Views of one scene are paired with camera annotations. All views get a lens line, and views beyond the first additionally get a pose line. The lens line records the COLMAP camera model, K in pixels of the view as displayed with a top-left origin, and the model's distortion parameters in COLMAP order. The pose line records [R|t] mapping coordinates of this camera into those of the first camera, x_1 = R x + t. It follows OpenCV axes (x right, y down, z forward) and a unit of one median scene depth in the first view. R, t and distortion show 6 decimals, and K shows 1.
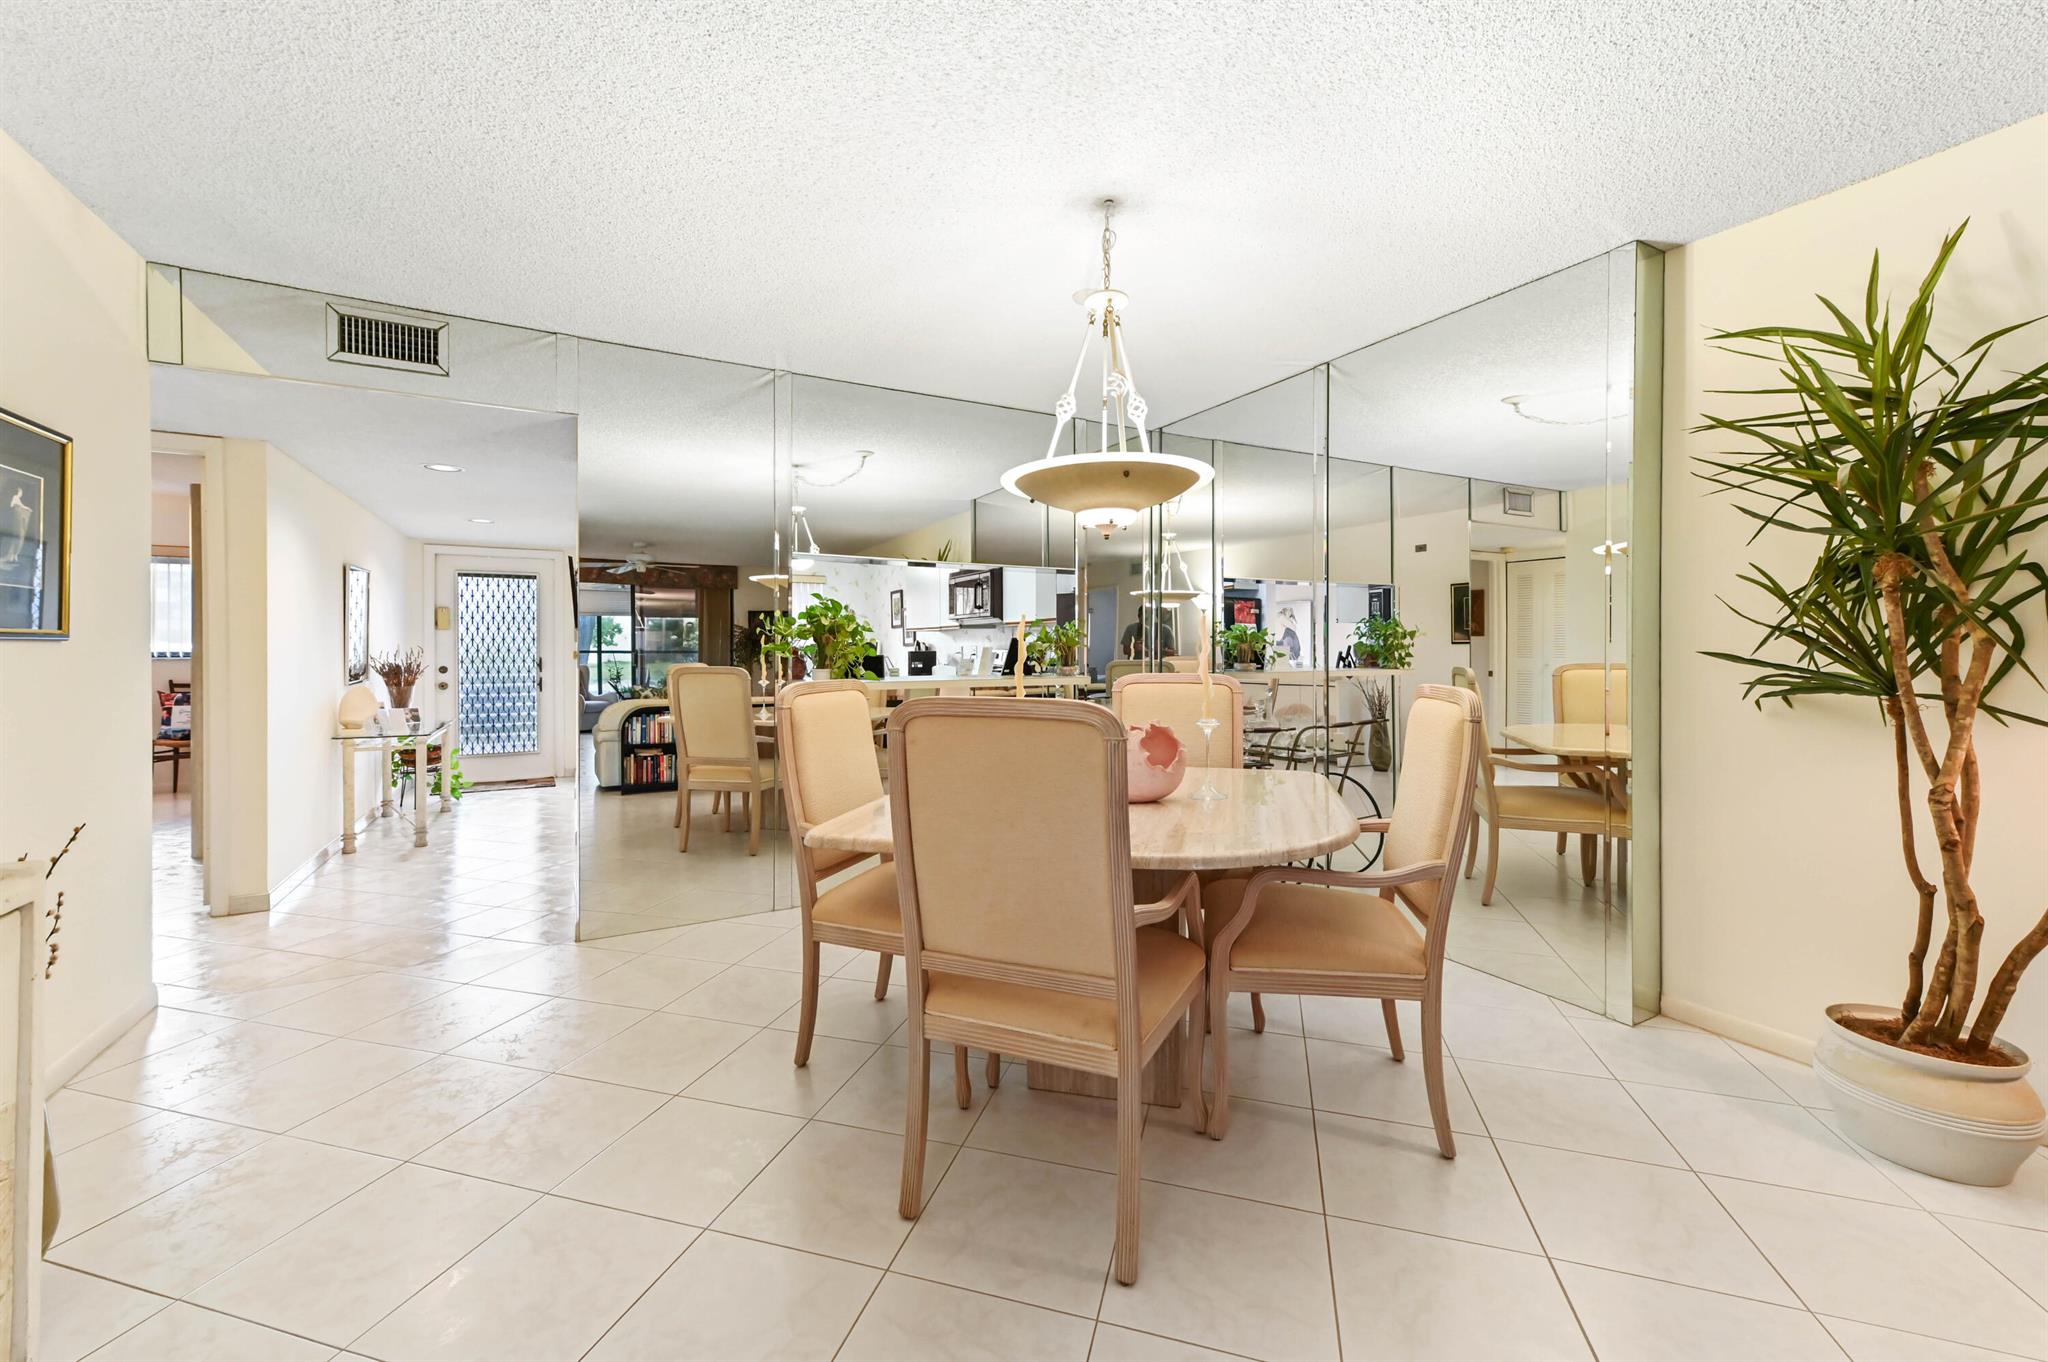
lens RADIAL K [[824.3, 0, 1023.9], [0, 824.3, 654.9], [0, 0, 1]] dist [0.016621, 0.000176]
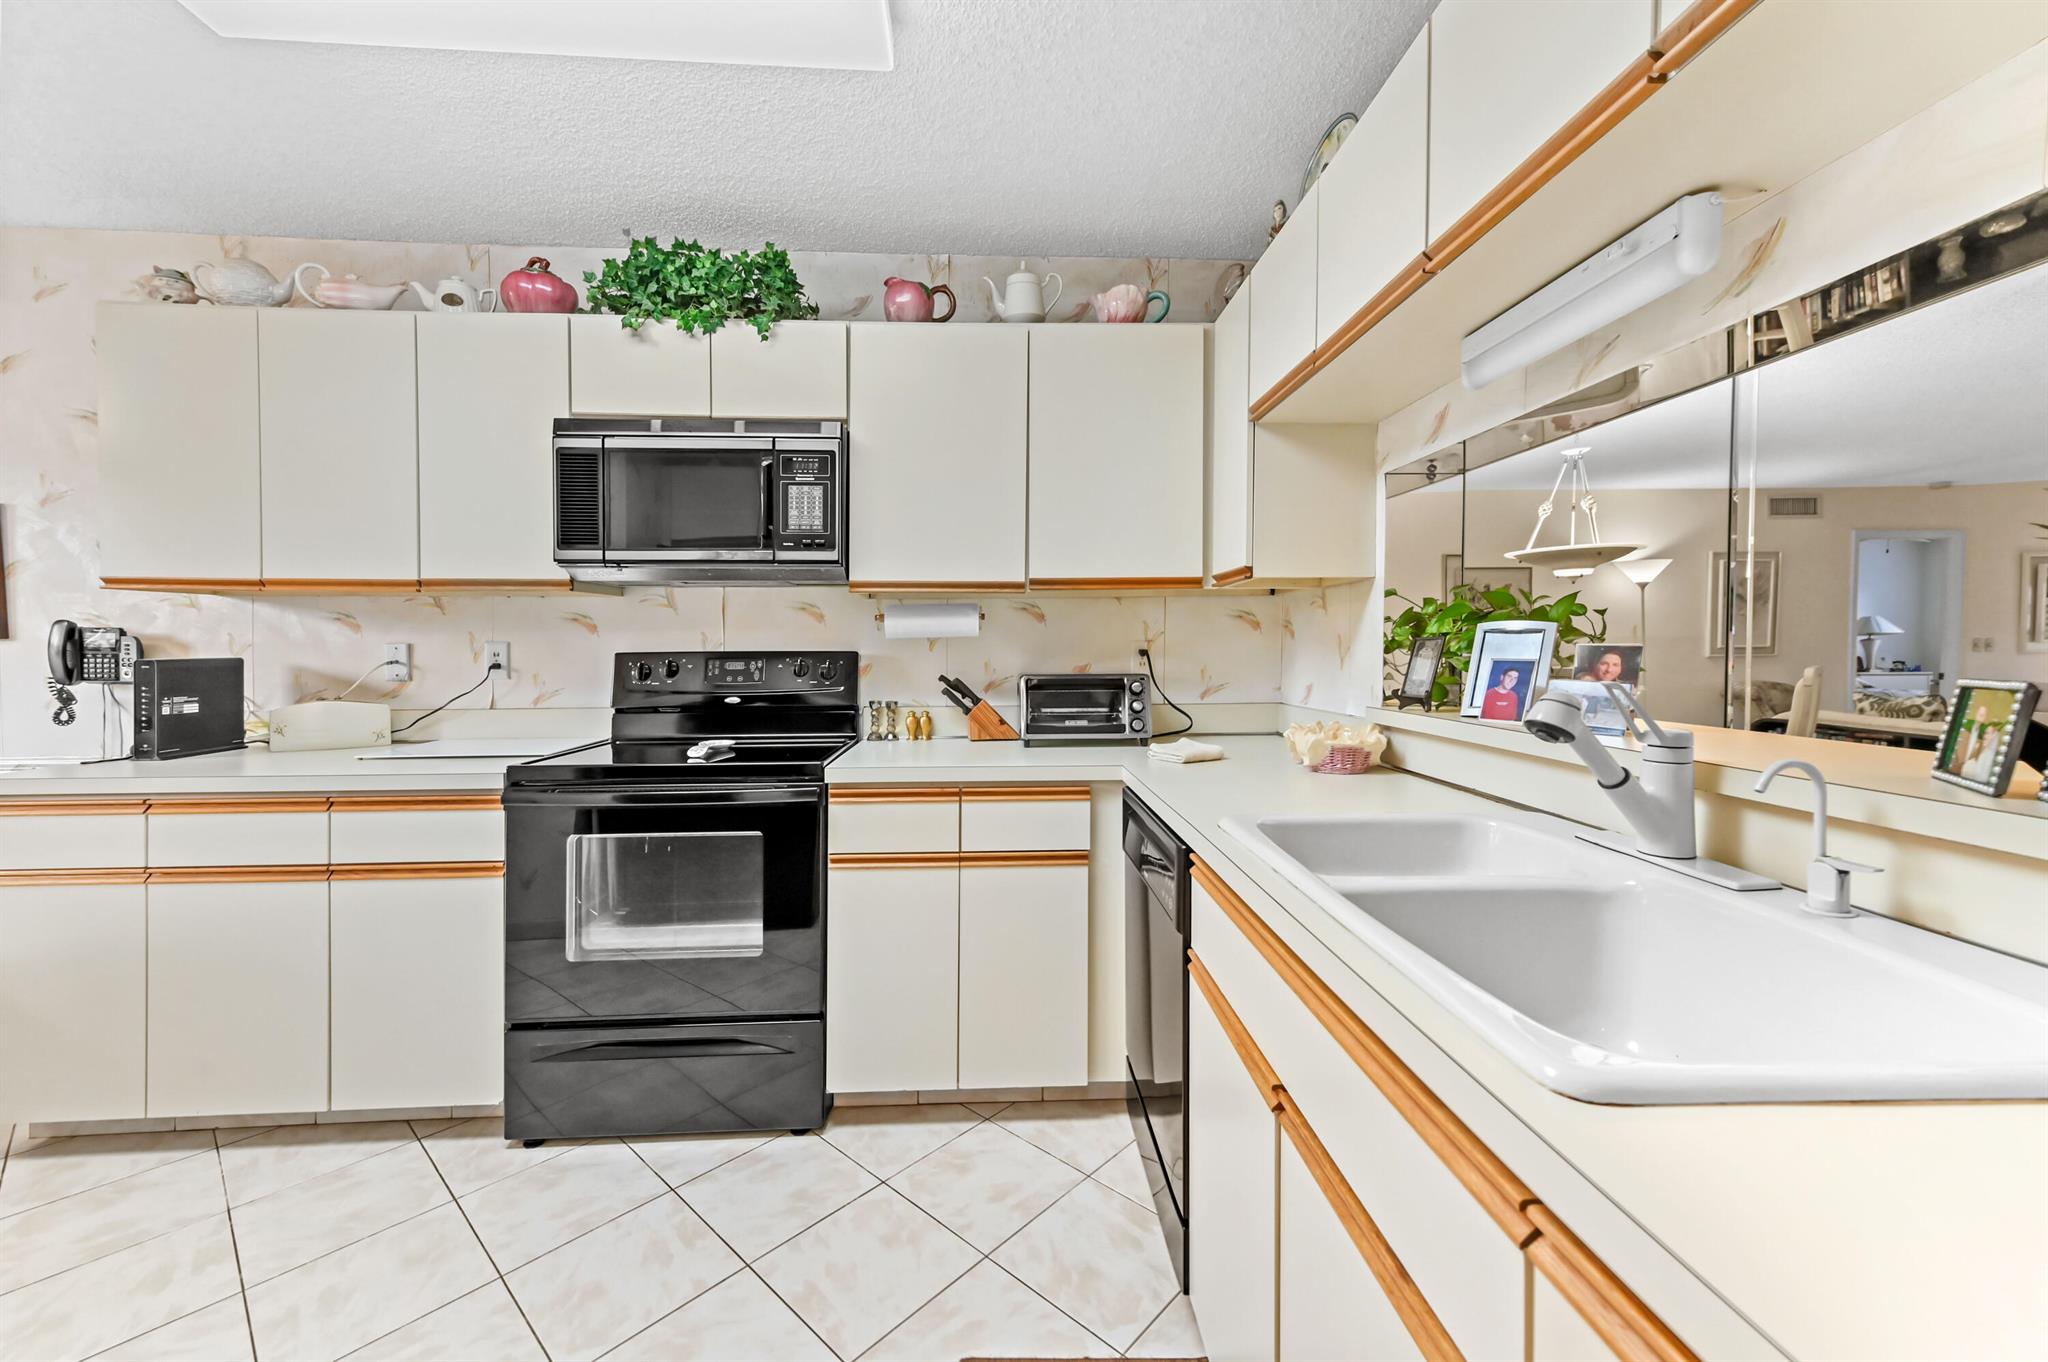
lens RADIAL K [[818.9, 0, 1021.2], [0, 818.9, 673.6], [0, 0, 1]] dist [0.015352, -0.000052]
pose [[0.432151, -0.032693, 0.901208, -0.578658], [0.011972, 0.999463, 0.030517, -0.010888], [-0.901722, -0.002399, 0.432311, 1.302324]]
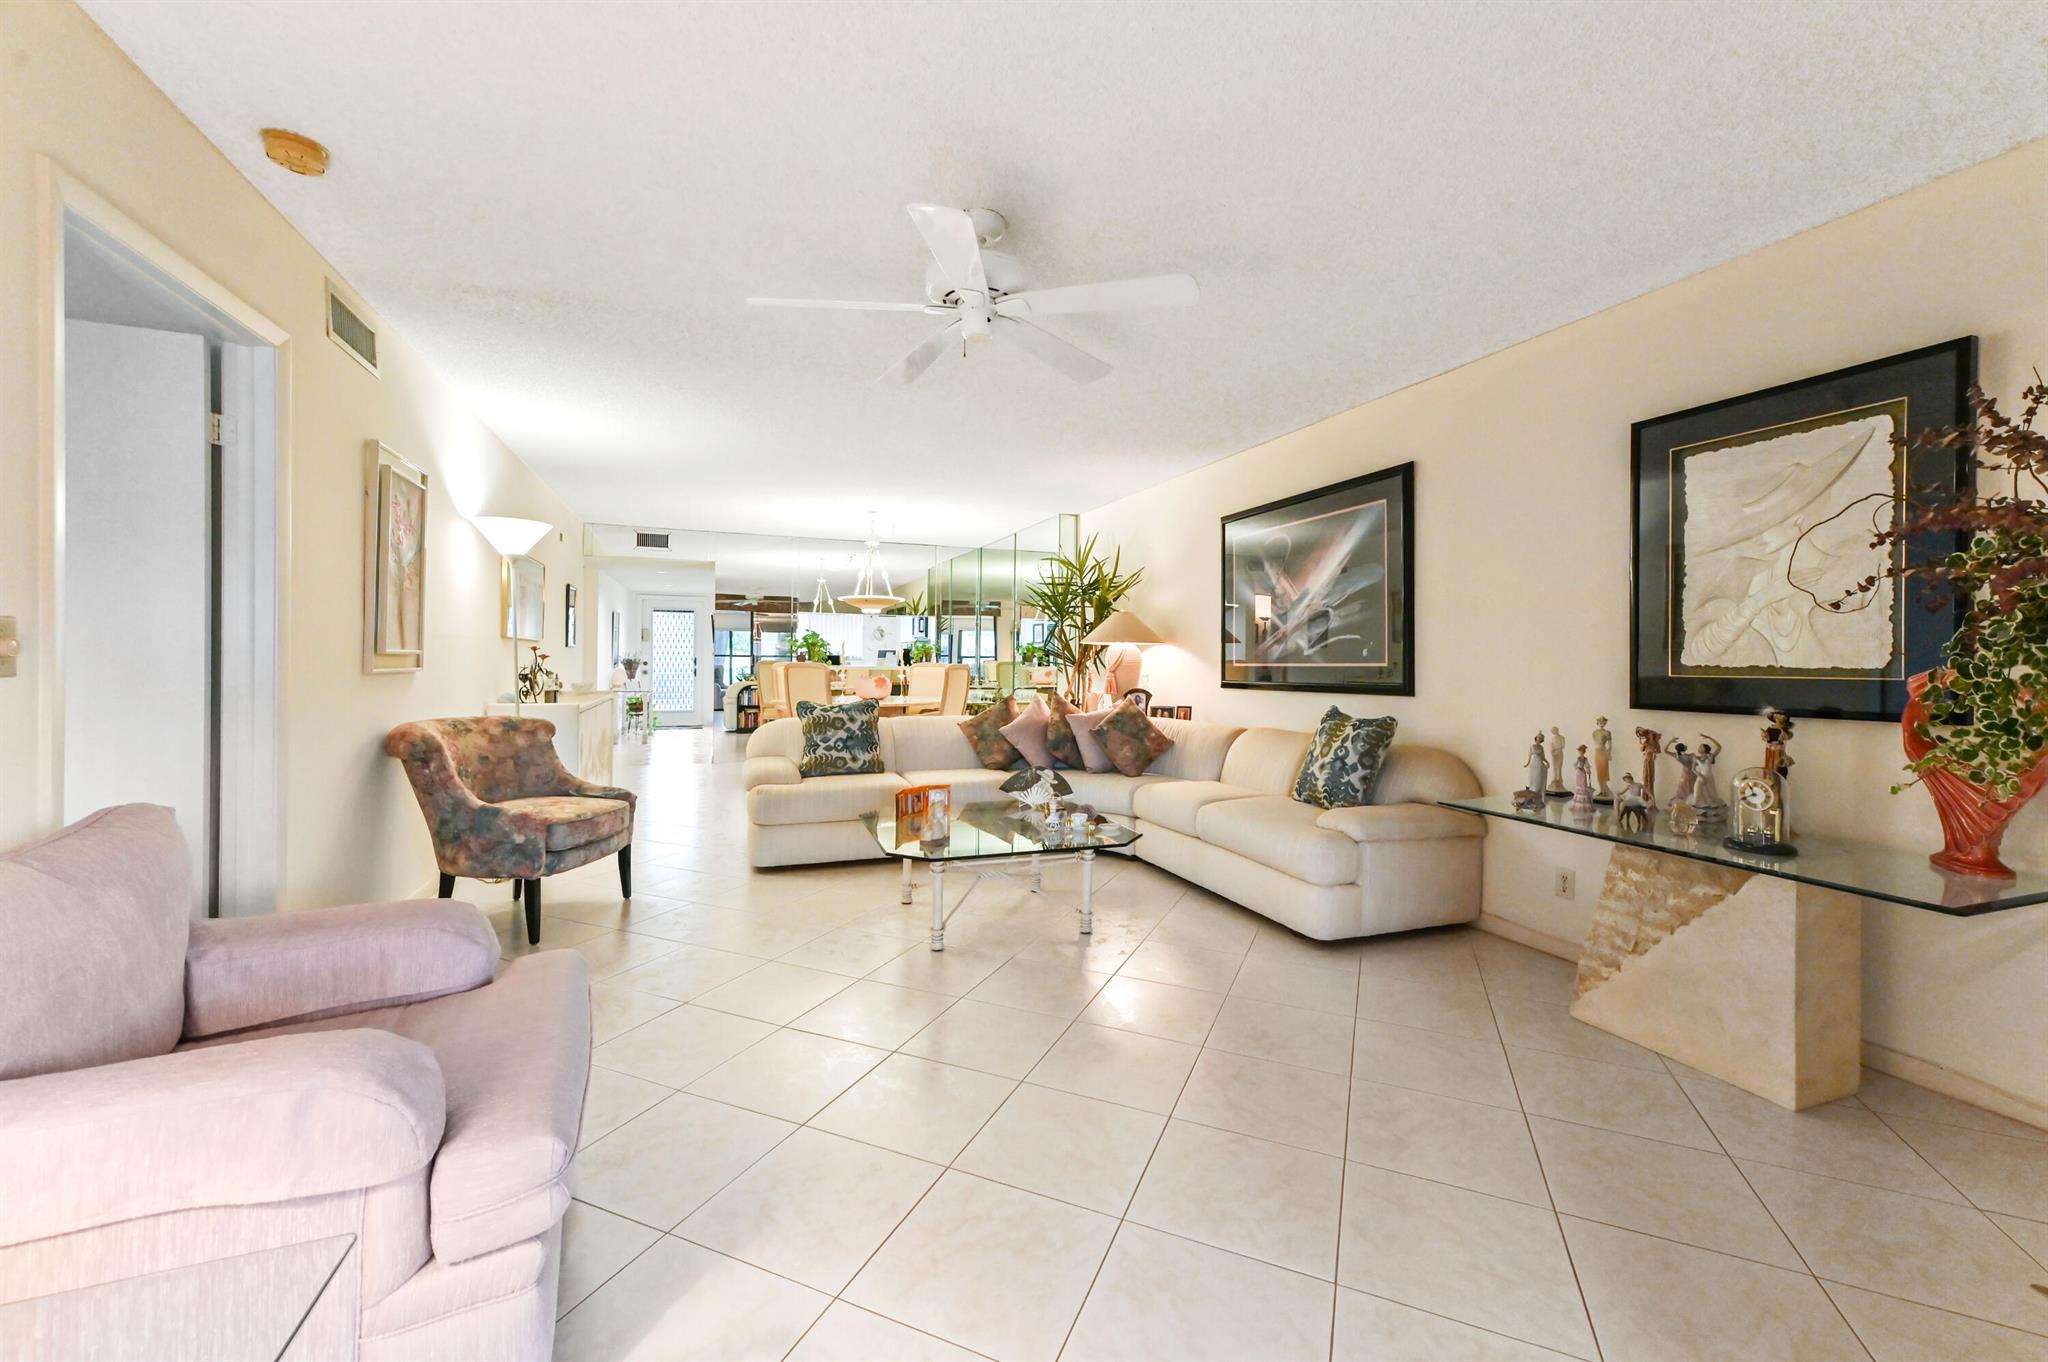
lens RADIAL K [[810.2, 0, 1029.3], [0, 810.2, 657.6], [0, 0, 1]] dist [0.015058, 0.000135]
pose [[0.991683, 0.005910, -0.128568, 0.702226], [-0.006739, 0.999959, -0.006012, 0.019143], [0.128527, 0.006828, 0.991682, -1.271963]]
